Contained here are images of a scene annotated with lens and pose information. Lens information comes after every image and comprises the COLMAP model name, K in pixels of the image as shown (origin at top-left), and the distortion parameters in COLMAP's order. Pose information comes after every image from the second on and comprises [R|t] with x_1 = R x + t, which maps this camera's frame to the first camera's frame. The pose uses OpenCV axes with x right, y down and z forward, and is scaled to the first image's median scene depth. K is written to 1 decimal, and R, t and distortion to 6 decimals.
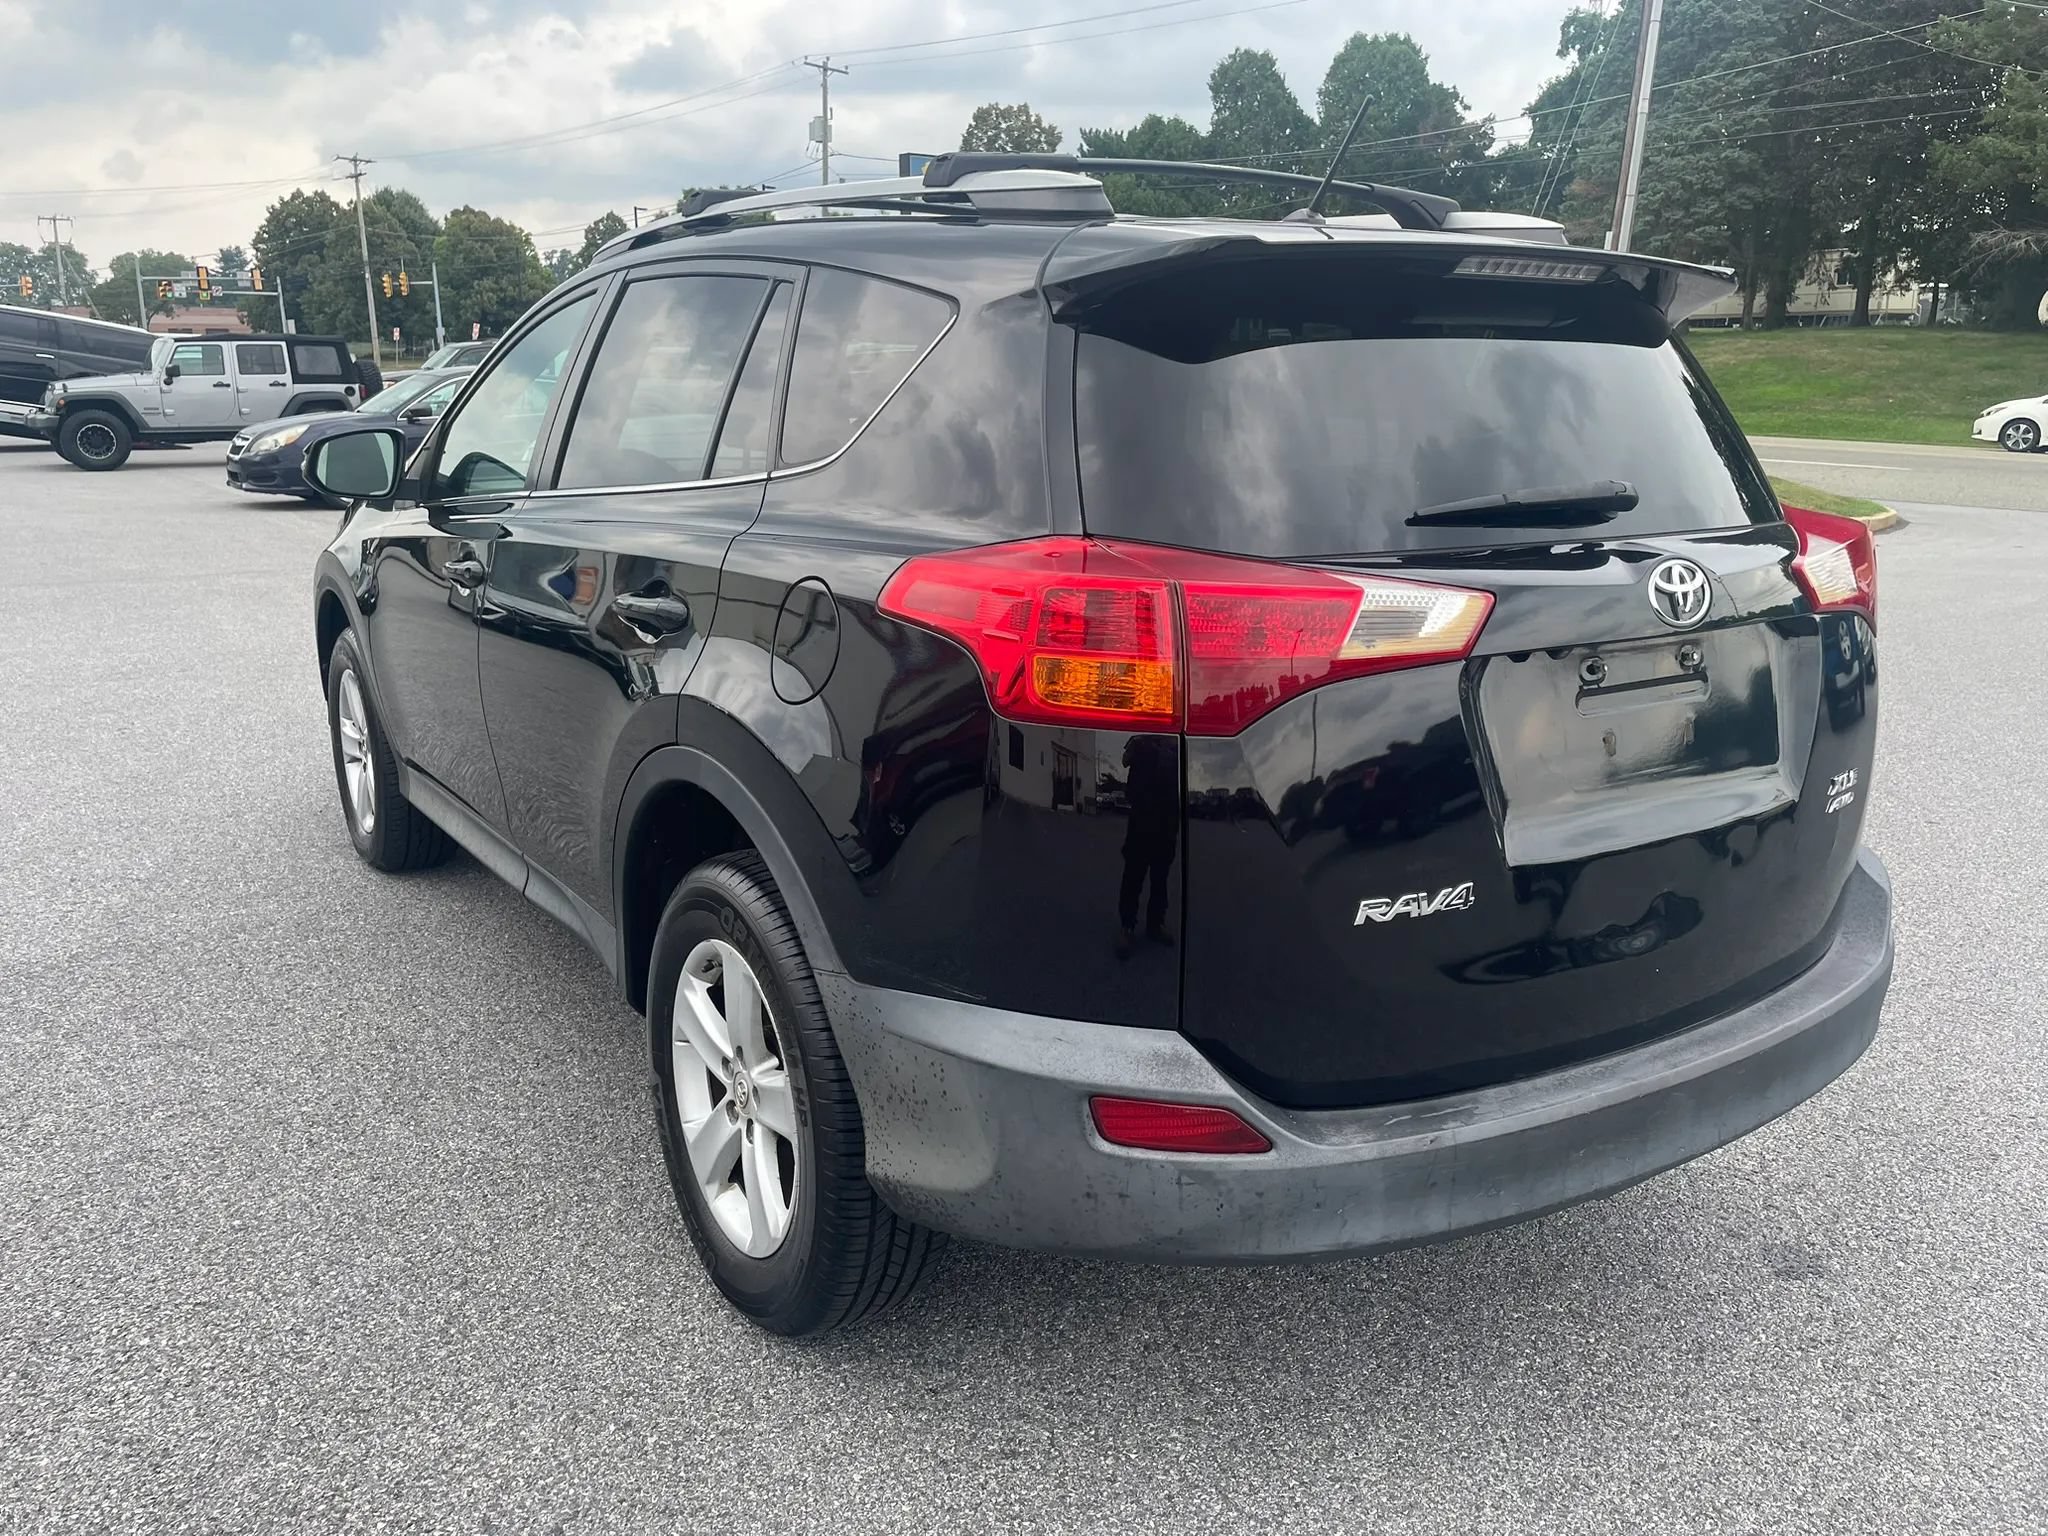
lens RADIAL K [[1550.1, 0, 1024.0], [0, 1550.1, 768.0], [0, 0, 1]] dist [0.082493, -0.110638]
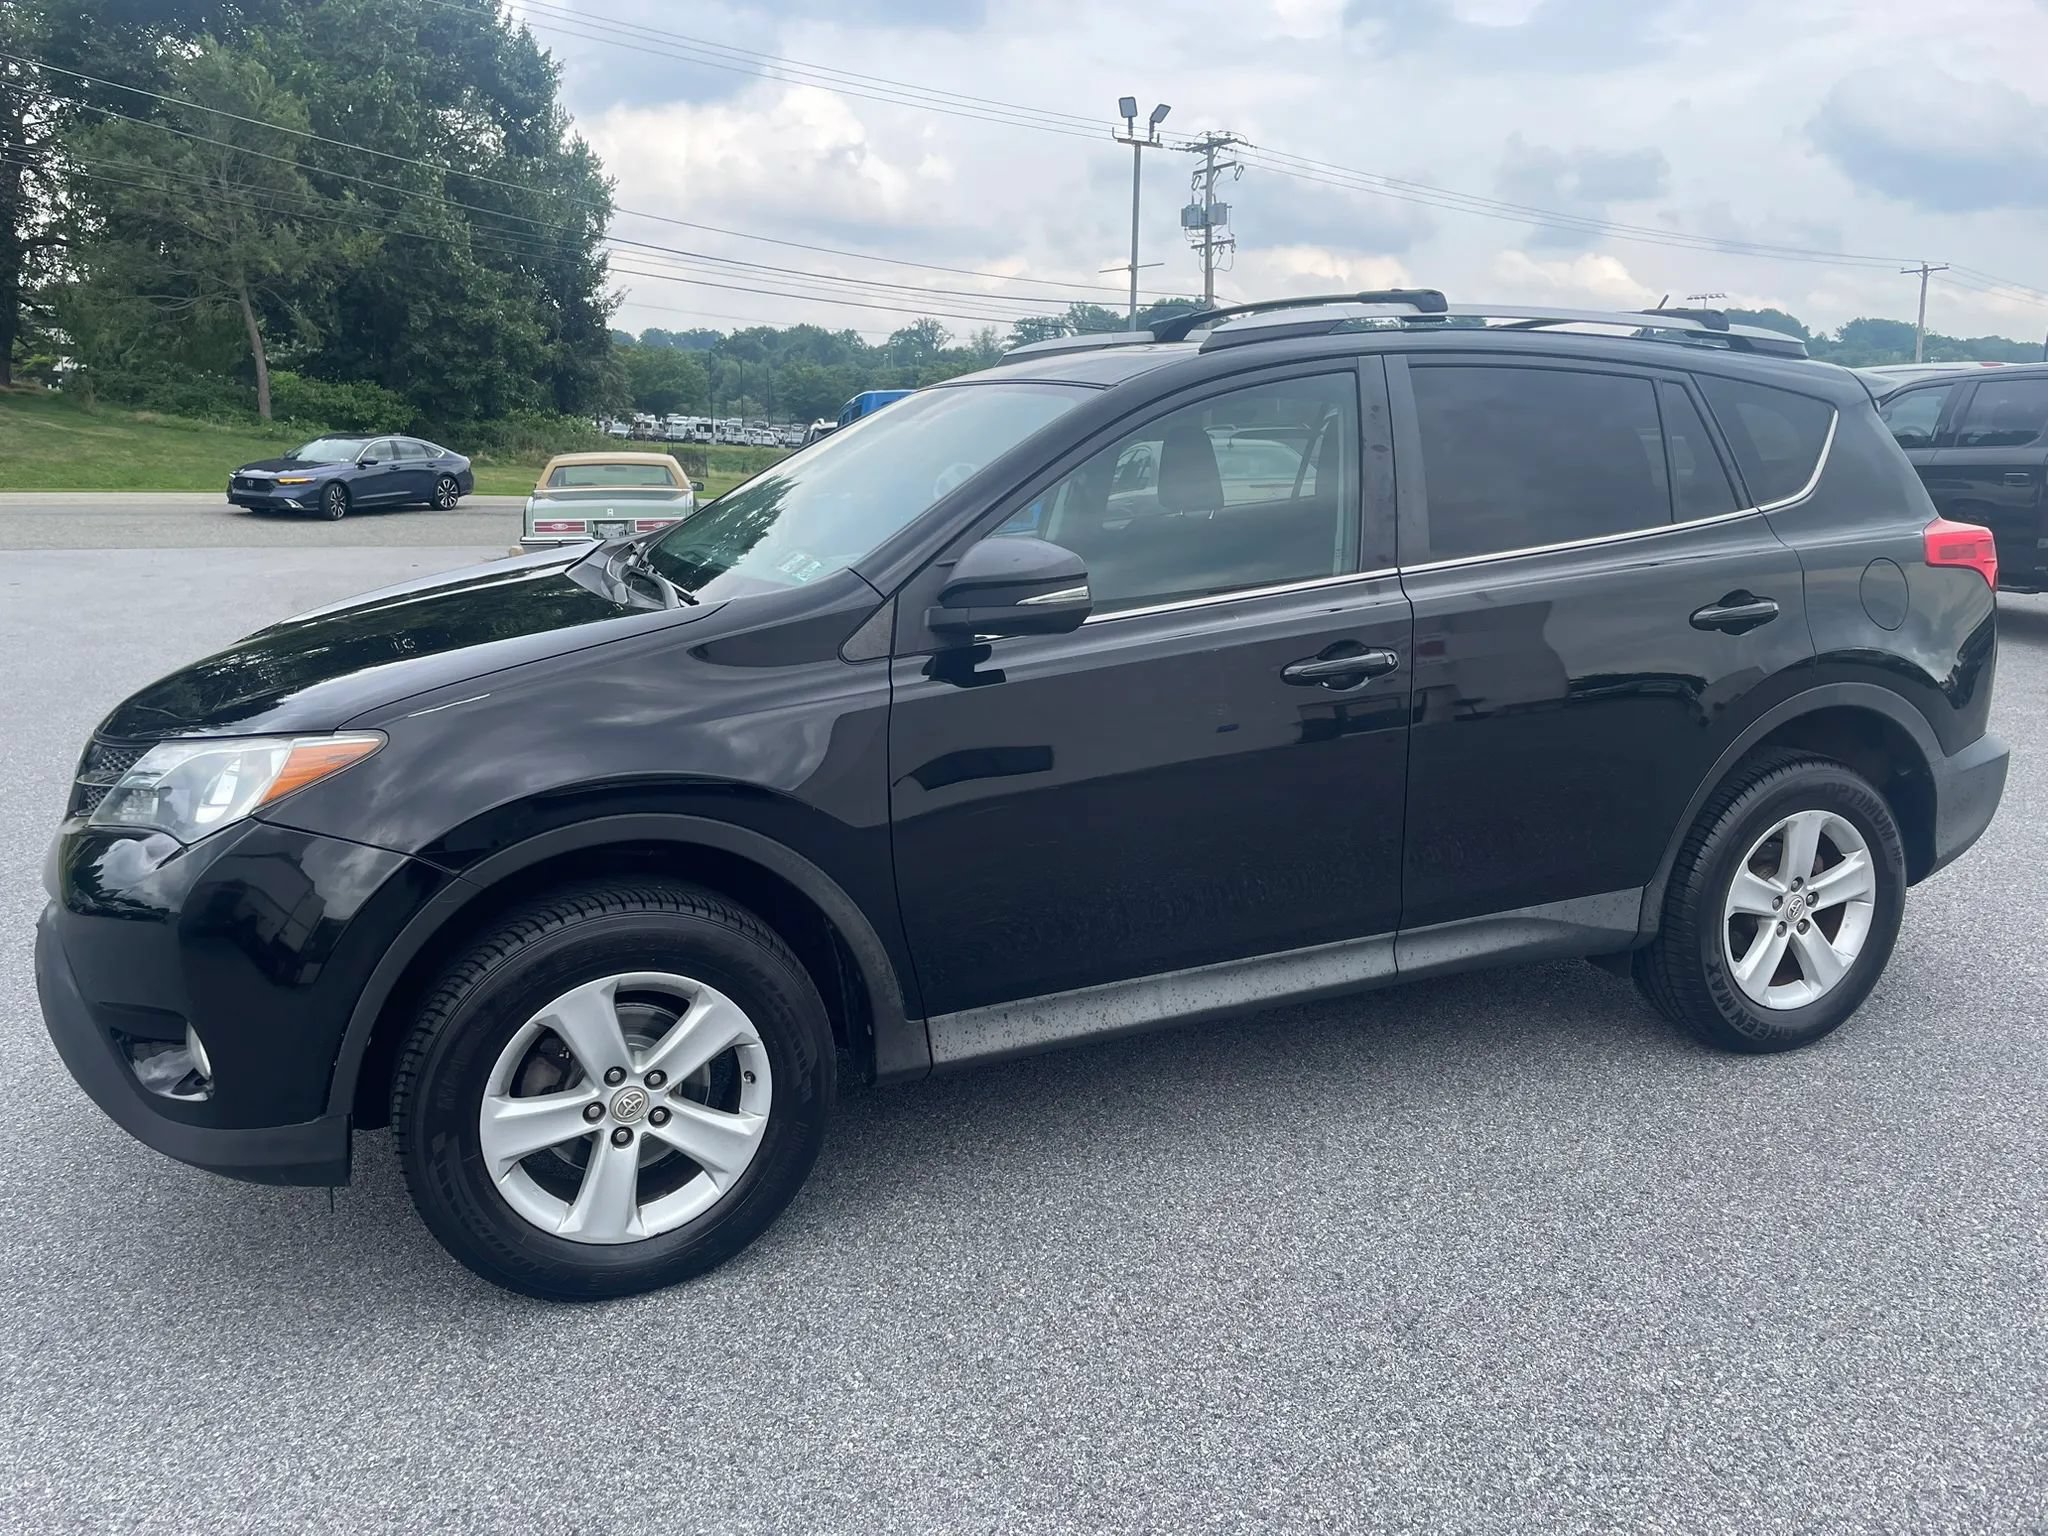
lens RADIAL K [[1550.1, 0, 1024.0], [0, 1550.1, 768.0], [0, 0, 1]] dist [0.082493, -0.110638]
pose [[0.173093, -0.220754, 0.959847, -0.104332], [0.238084, 0.955033, 0.176713, -0.022335], [-0.955696, 0.197936, 0.217867, 0.080244]]
